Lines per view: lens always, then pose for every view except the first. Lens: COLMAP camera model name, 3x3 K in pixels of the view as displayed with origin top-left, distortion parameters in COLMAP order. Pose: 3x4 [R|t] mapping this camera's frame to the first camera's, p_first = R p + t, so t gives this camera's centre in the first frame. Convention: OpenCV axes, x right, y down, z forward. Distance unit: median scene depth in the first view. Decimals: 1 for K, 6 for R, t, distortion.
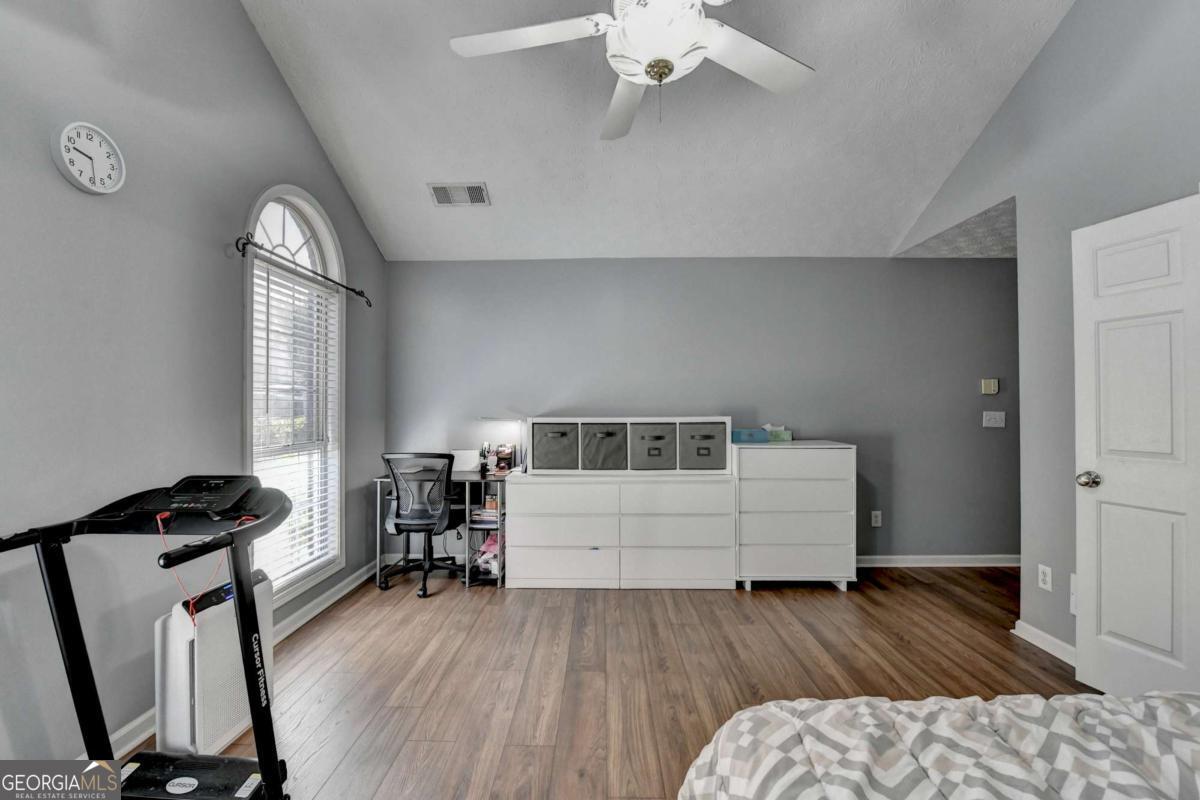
lens RADIAL K [[497.8, 0, 587.1], [0, 497.8, 405.6], [0, 0, 1]] dist [-0.021028, 0.000290]
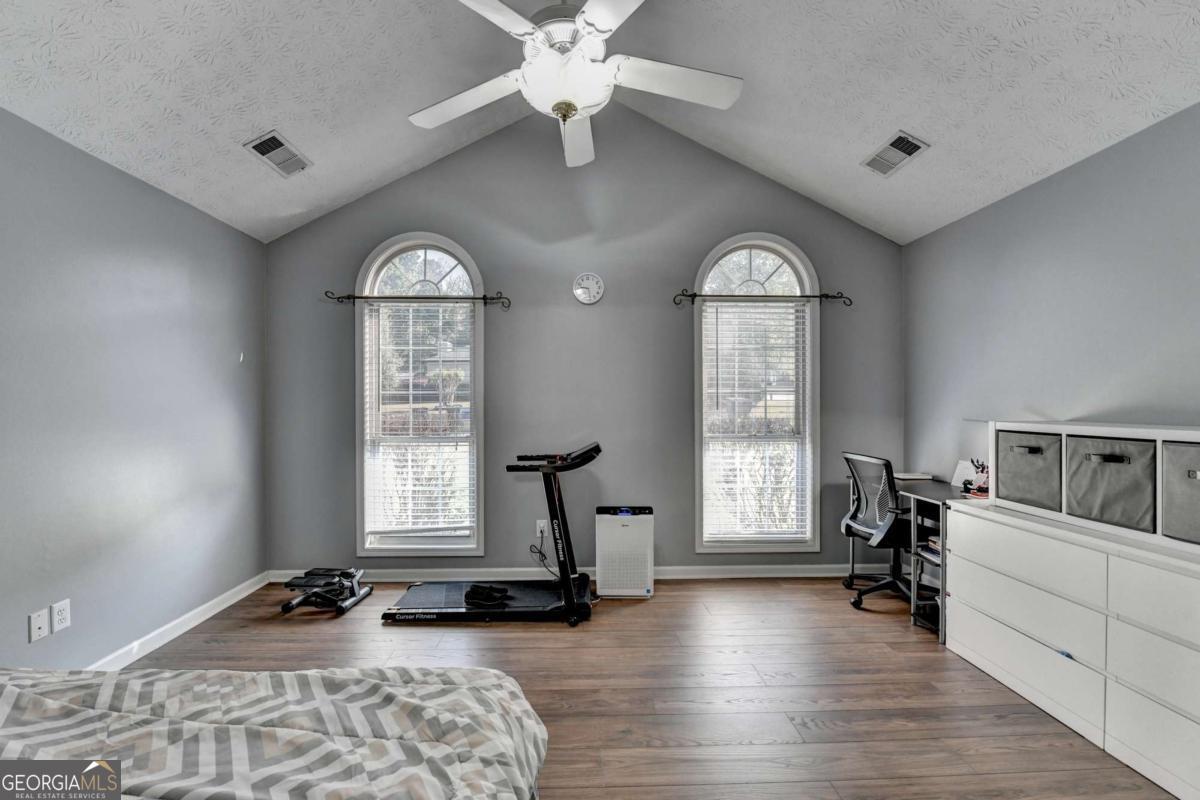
lens RADIAL K [[497.8, 0, 587.1], [0, 497.8, 405.6], [0, 0, 1]] dist [-0.021028, 0.000290]
pose [[0.051687, 0.006558, -0.998642, 0.549654], [0.005287, 0.999963, 0.006840, -0.005745], [0.998649, -0.005633, 0.051651, 0.423718]]
